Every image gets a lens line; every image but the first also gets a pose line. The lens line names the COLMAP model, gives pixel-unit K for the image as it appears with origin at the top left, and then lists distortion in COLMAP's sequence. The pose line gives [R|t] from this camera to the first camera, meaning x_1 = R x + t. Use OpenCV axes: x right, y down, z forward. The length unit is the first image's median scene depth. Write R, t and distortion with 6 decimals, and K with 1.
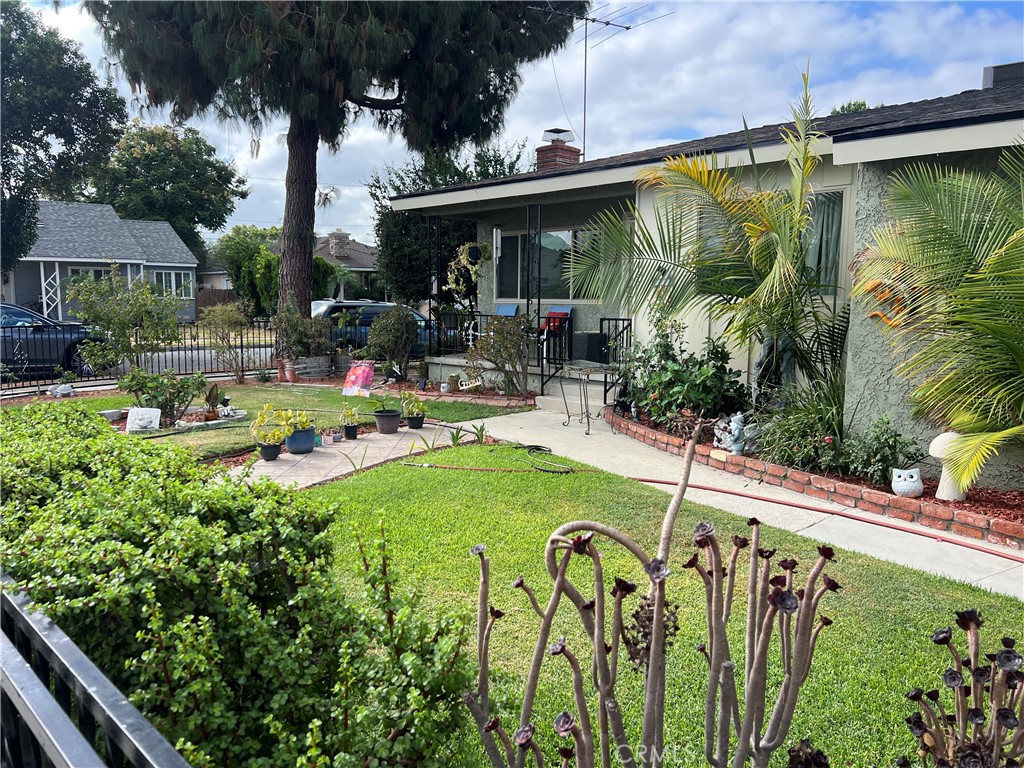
lens RADIAL K [[780.2, 0, 510.9], [0, 780.2, 381.7], [0, 0, 1]] dist [0.044532, -0.051050]
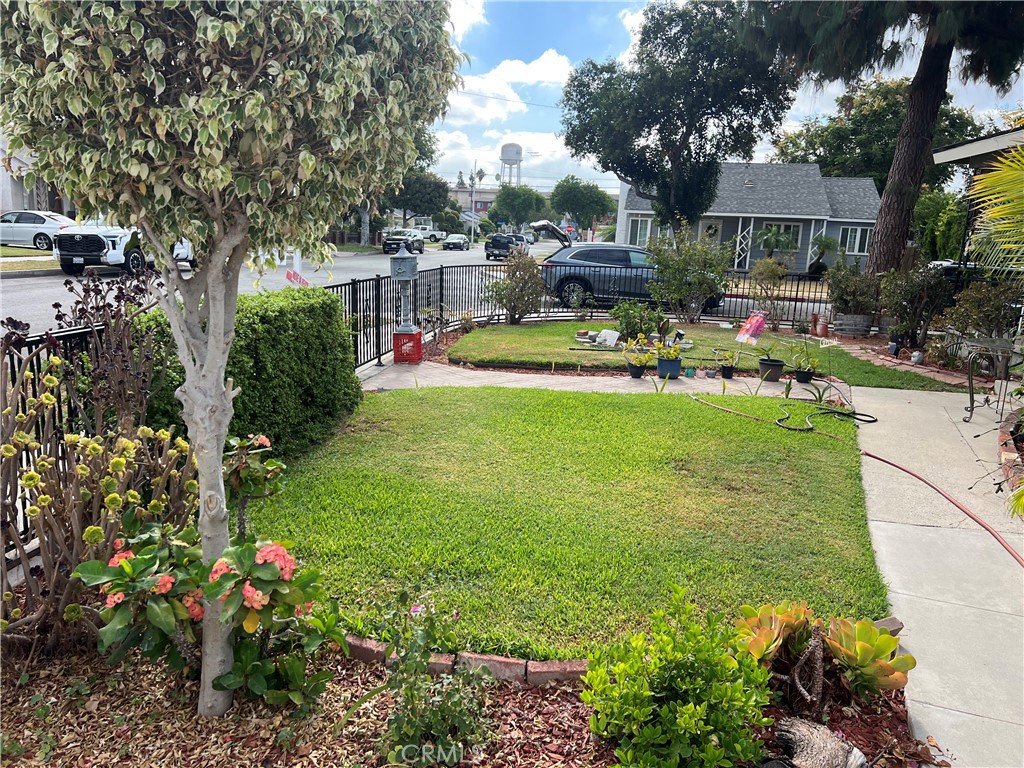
lens RADIAL K [[780.2, 0, 510.9], [0, 780.2, 389.9], [0, 0, 1]] dist [0.044532, -0.051050]
pose [[0.611152, 0.179594, -0.770869, 0.139865], [-0.128515, 0.983510, 0.127247, -0.004474], [0.781011, 0.021301, 0.624154, 0.011567]]
